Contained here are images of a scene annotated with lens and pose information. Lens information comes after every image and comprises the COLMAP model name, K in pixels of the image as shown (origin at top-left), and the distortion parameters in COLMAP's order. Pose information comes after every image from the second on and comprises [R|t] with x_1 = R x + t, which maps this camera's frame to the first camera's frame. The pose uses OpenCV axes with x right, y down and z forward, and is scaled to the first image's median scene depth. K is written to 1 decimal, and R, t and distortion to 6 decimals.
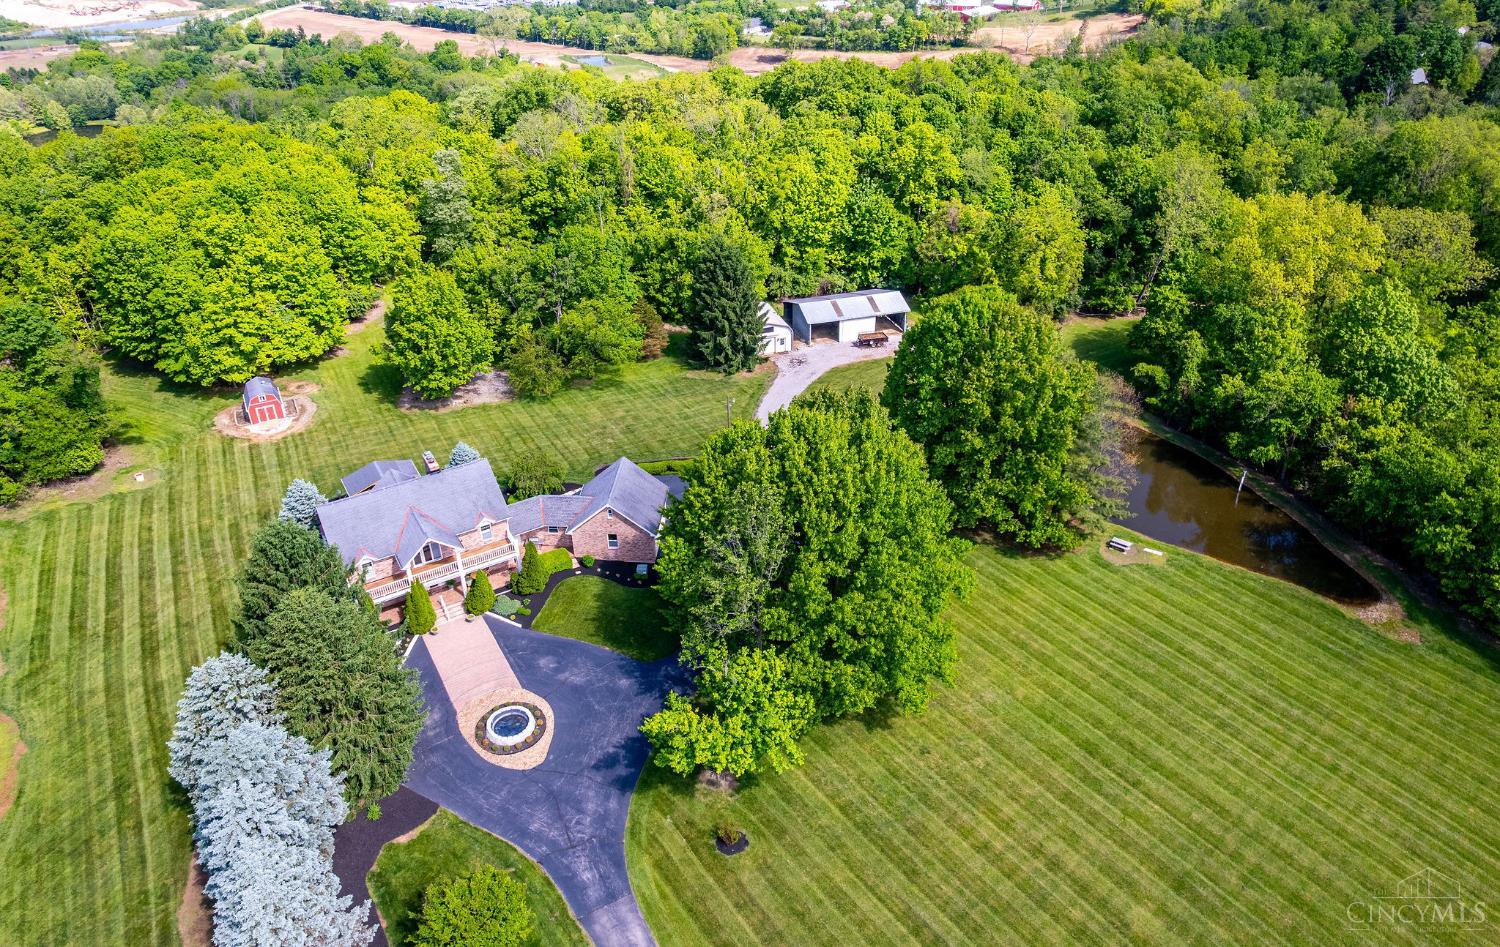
lens RADIAL K [[1023.7, 0, 750.0], [0, 1023.7, 473.5], [0, 0, 1]] dist [-0.084413, 0.109911]
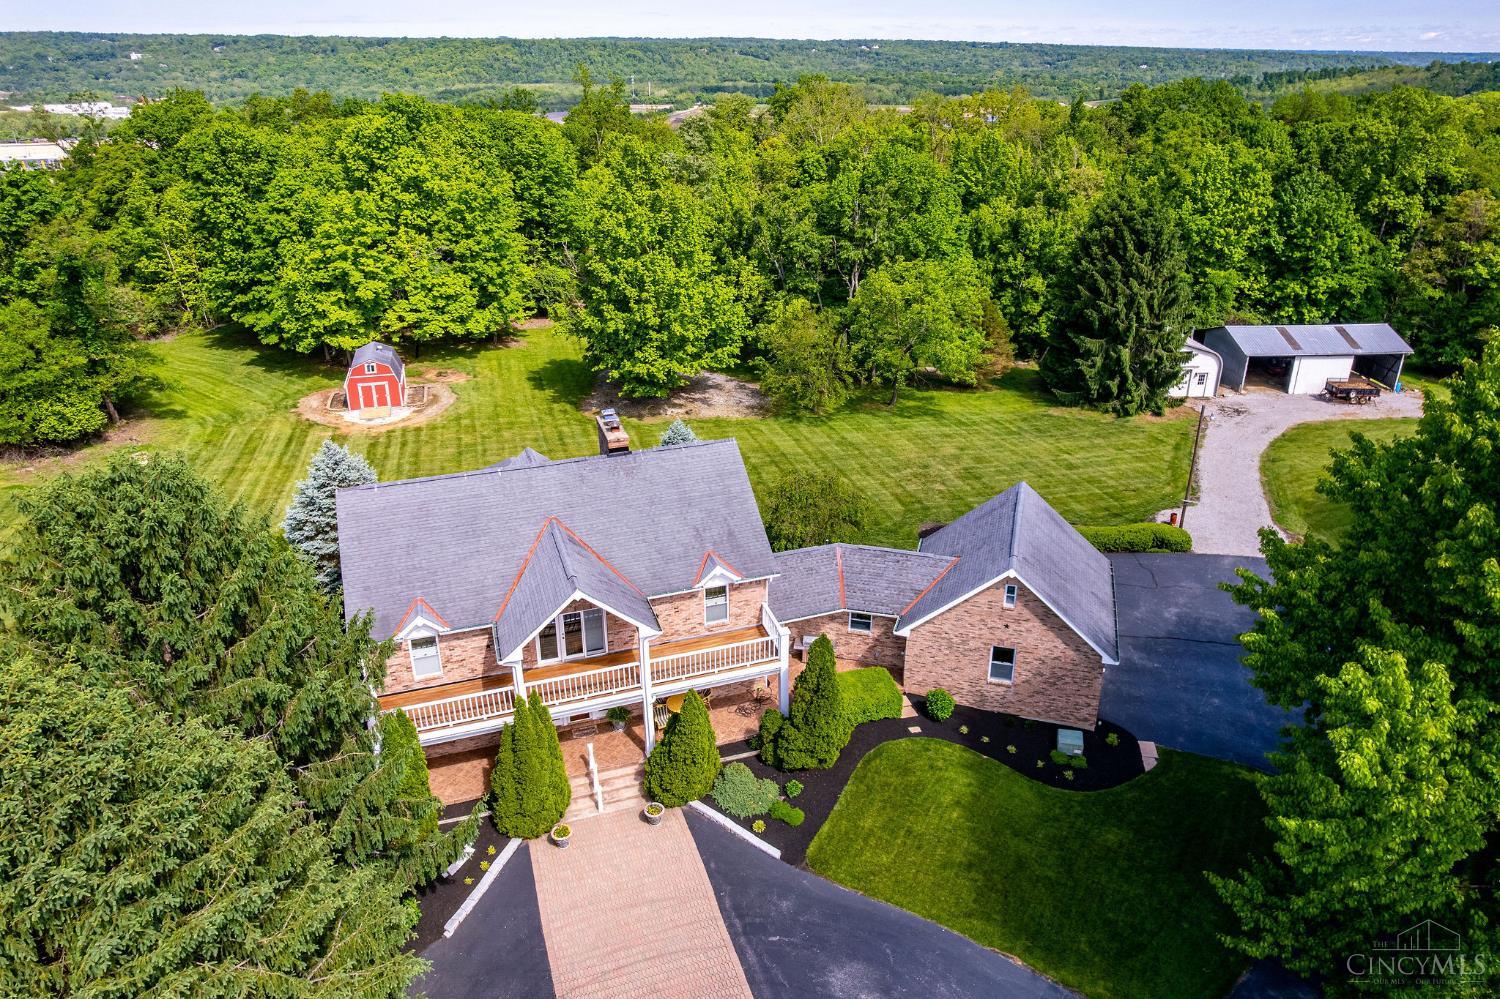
lens RADIAL K [[992.0, 0, 745.1], [0, 992.0, 452.2], [0, 0, 1]] dist [-0.055248, 0.061254]
pose [[0.976222, 0.079454, -0.201687, -0.129509], [-0.114086, 0.979443, -0.166360, 0.048087], [0.184323, 0.185414, 0.965218, 0.454242]]
